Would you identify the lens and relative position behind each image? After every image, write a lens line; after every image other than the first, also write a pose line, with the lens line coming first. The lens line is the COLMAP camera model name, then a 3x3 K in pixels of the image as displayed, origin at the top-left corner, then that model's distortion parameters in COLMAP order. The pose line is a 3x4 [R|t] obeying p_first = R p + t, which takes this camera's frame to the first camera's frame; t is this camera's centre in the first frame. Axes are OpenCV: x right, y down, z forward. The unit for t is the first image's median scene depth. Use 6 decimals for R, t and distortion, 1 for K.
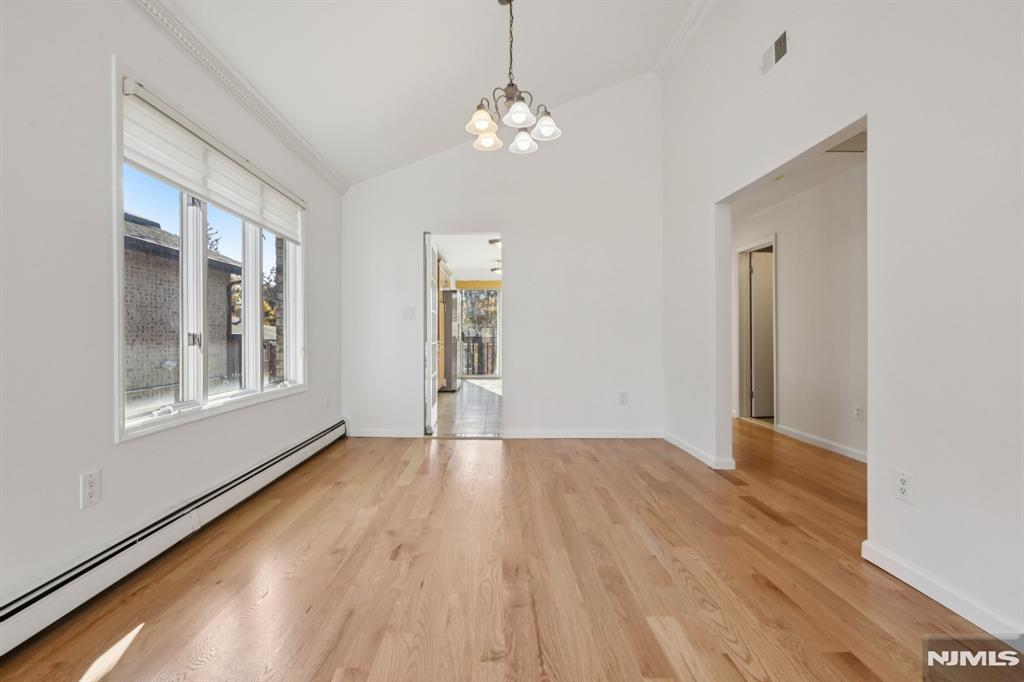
lens RADIAL K [[469.6, 0, 506.2], [0, 469.6, 338.7], [0, 0, 1]] dist [0.000603, 0.000289]
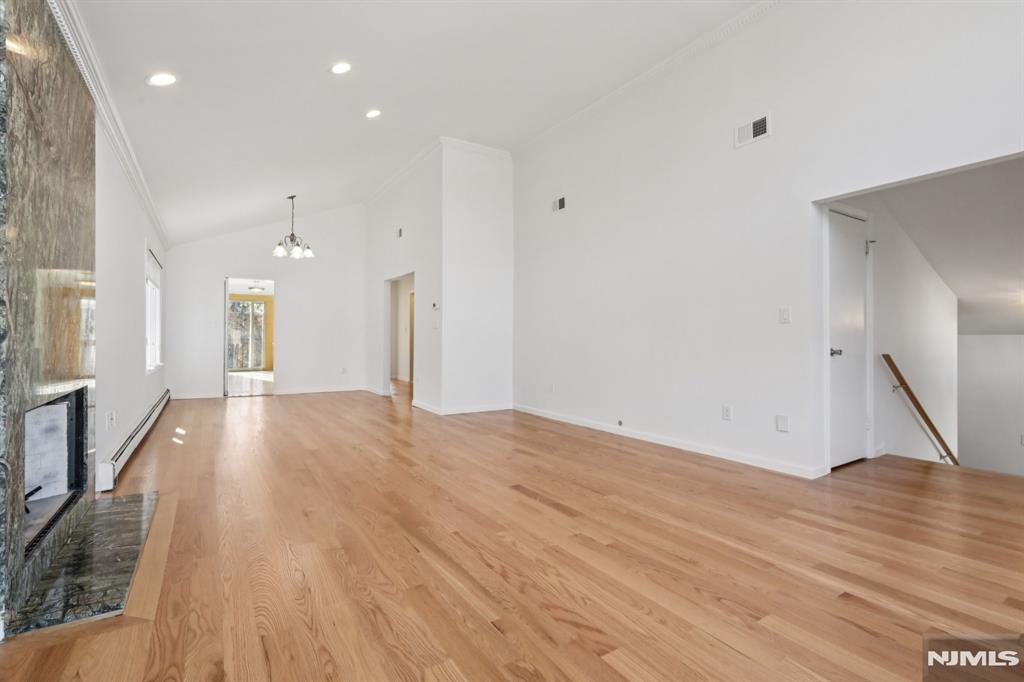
lens RADIAL K [[469.6, 0, 503.1], [0, 469.6, 336.3], [0, 0, 1]] dist [0.000603, 0.000289]
pose [[0.857808, 0.004487, 0.513951, -0.294212], [-0.002089, 0.999984, -0.005244, -0.008278], [-0.513966, 0.003425, 0.857804, -1.593159]]
